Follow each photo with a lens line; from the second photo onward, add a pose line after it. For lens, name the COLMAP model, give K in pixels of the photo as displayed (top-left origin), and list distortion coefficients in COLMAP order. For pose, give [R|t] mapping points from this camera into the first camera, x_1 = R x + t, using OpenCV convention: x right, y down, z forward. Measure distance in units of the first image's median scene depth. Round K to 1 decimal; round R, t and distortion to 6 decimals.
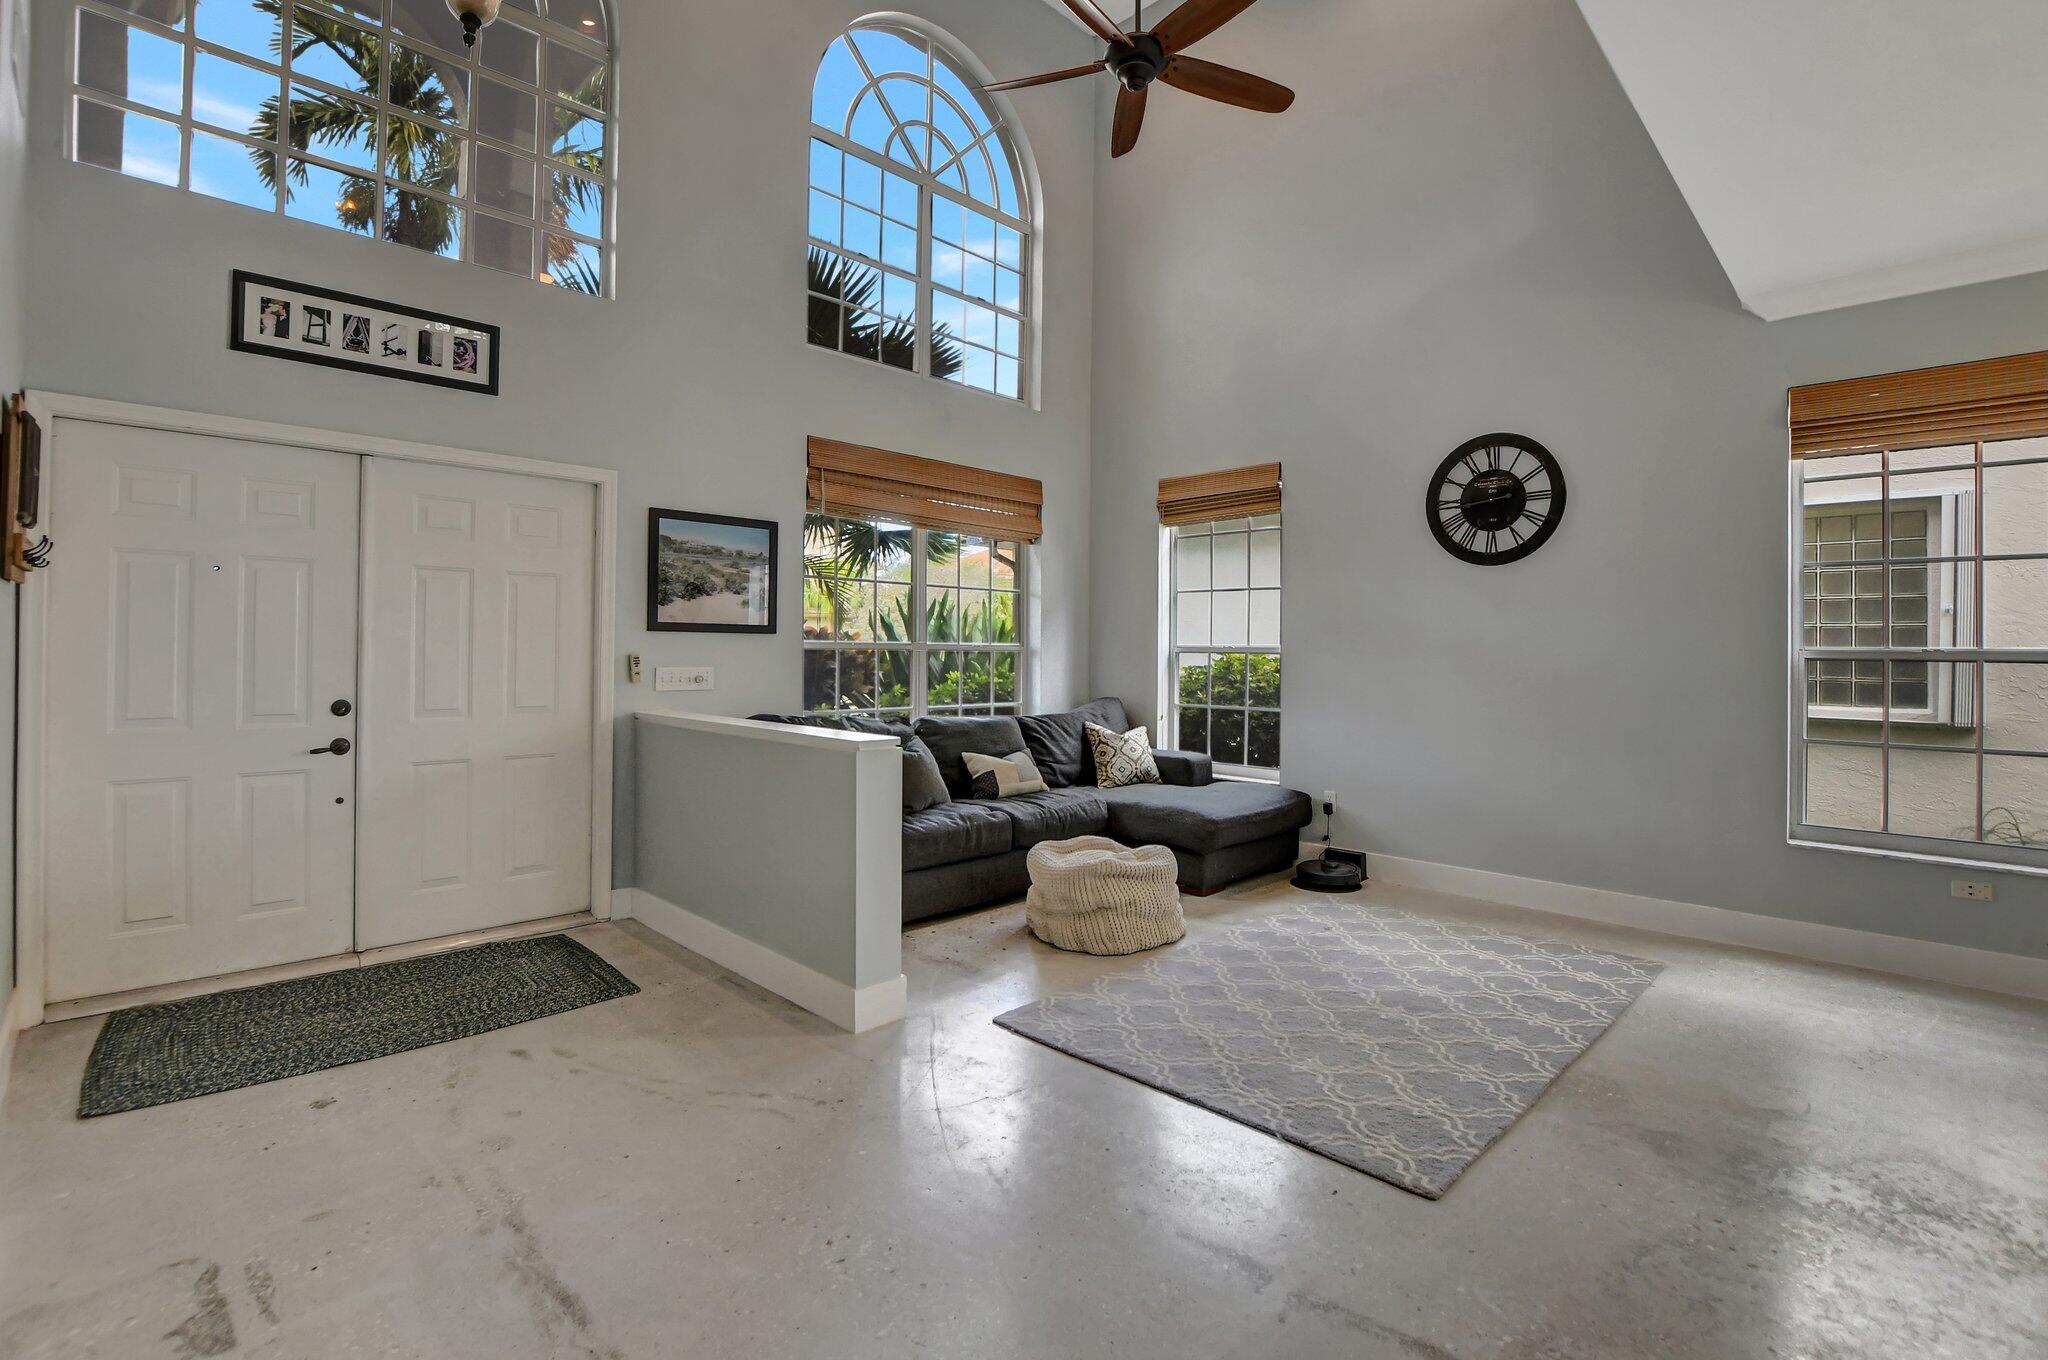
lens RADIAL K [[965.8, 0, 1022.3], [0, 965.8, 639.5], [0, 0, 1]] dist [-0.026822, 0.001309]
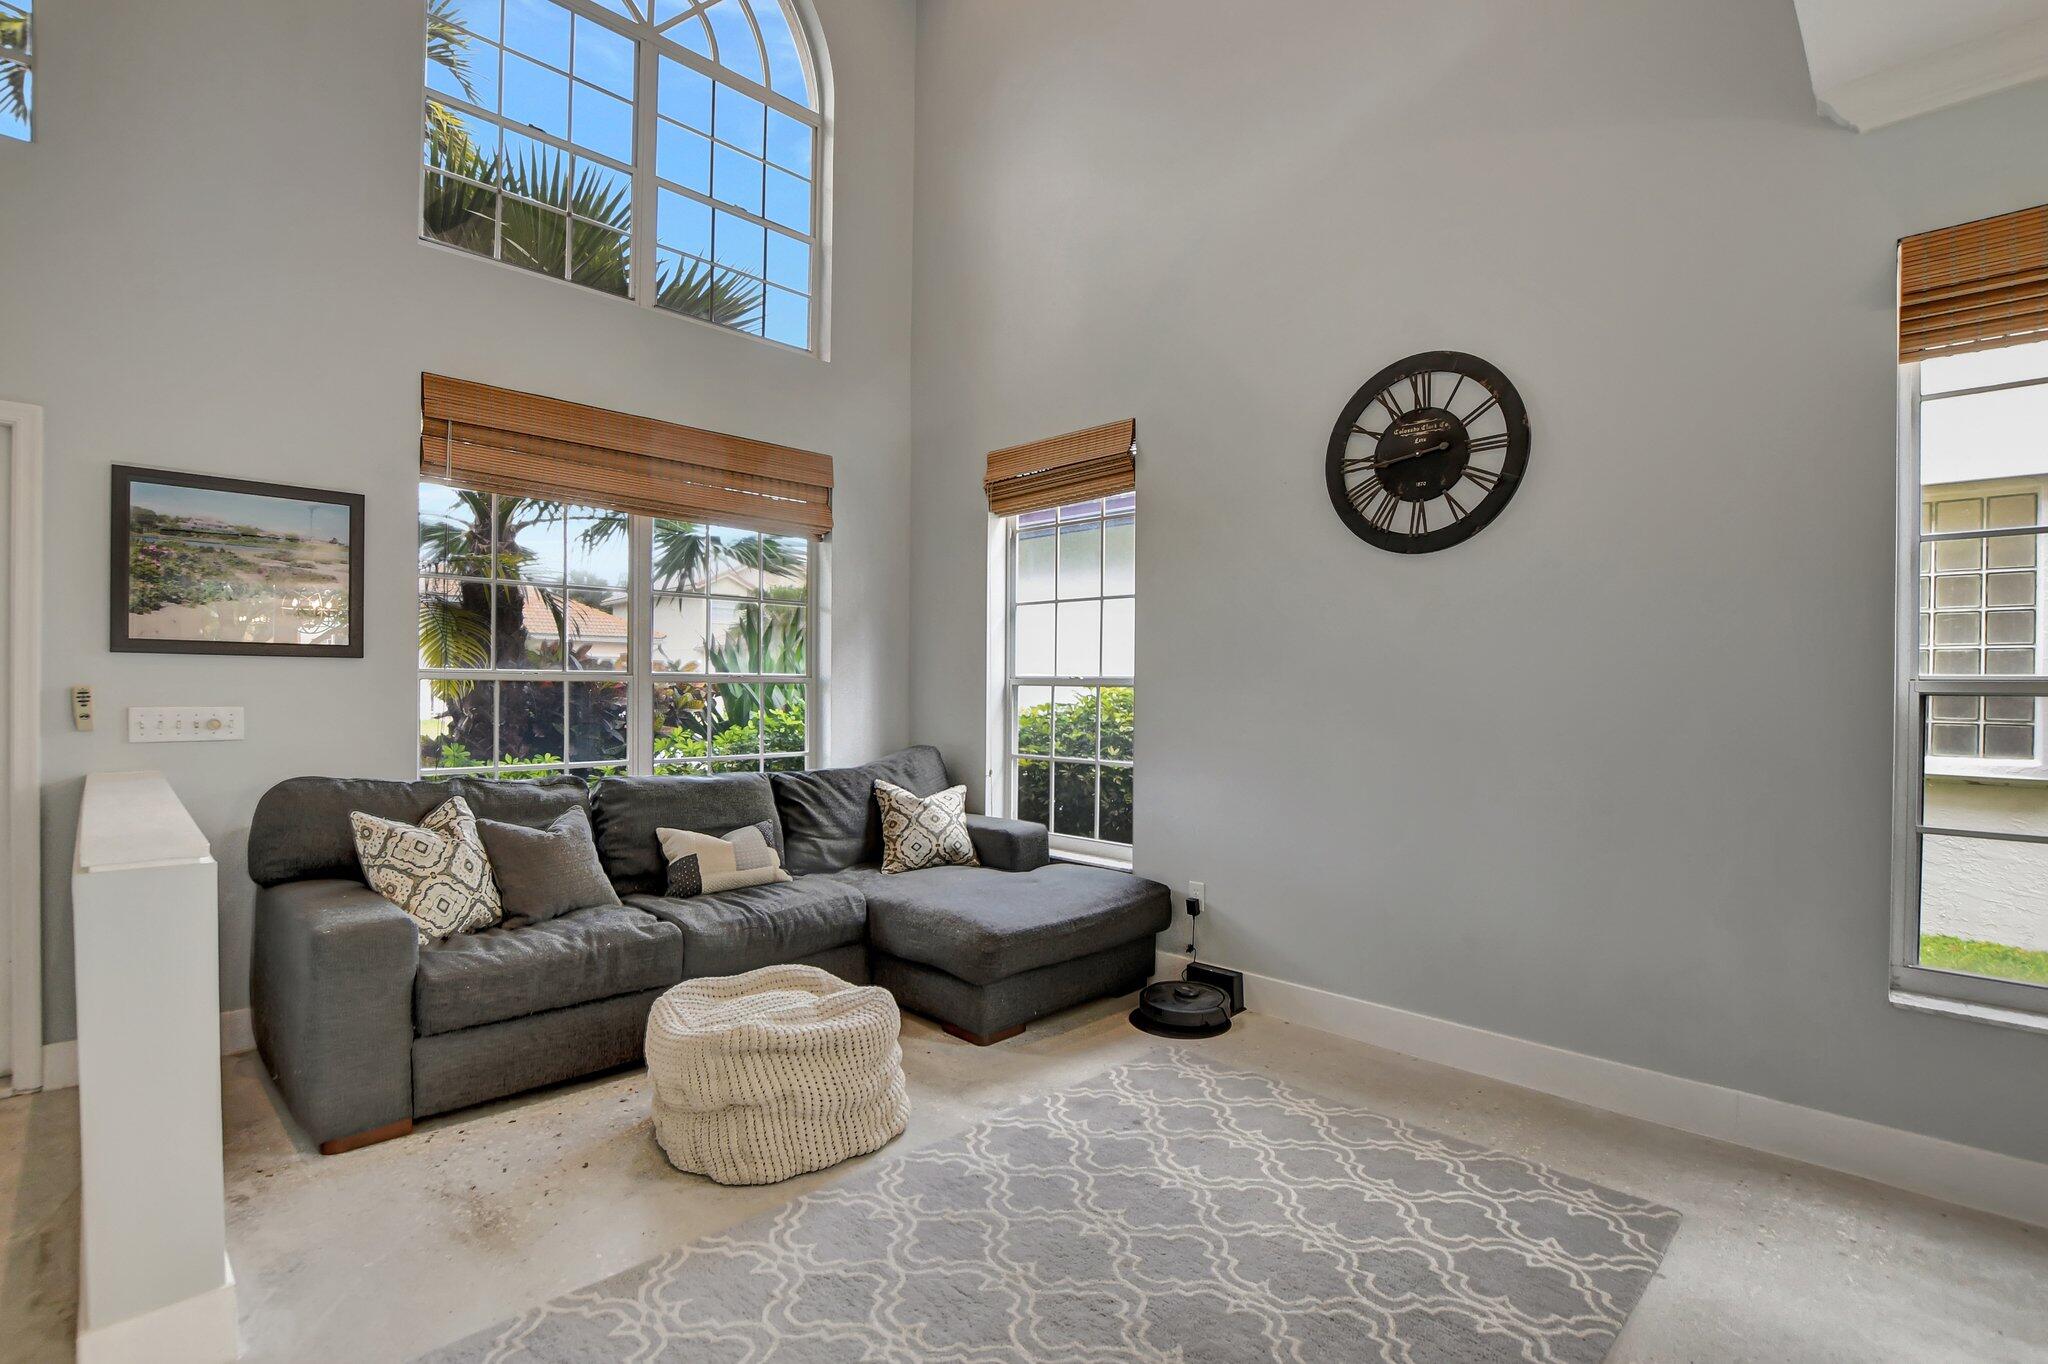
lens RADIAL K [[965.8, 0, 1002.3], [0, 965.8, 684.8], [0, 0, 1]] dist [-0.026822, 0.001309]
pose [[0.999783, -0.000464, -0.020815, 0.215285], [0.000685, 0.999943, 0.010629, 0.006389], [0.020808, -0.010641, 0.999727, 0.330043]]
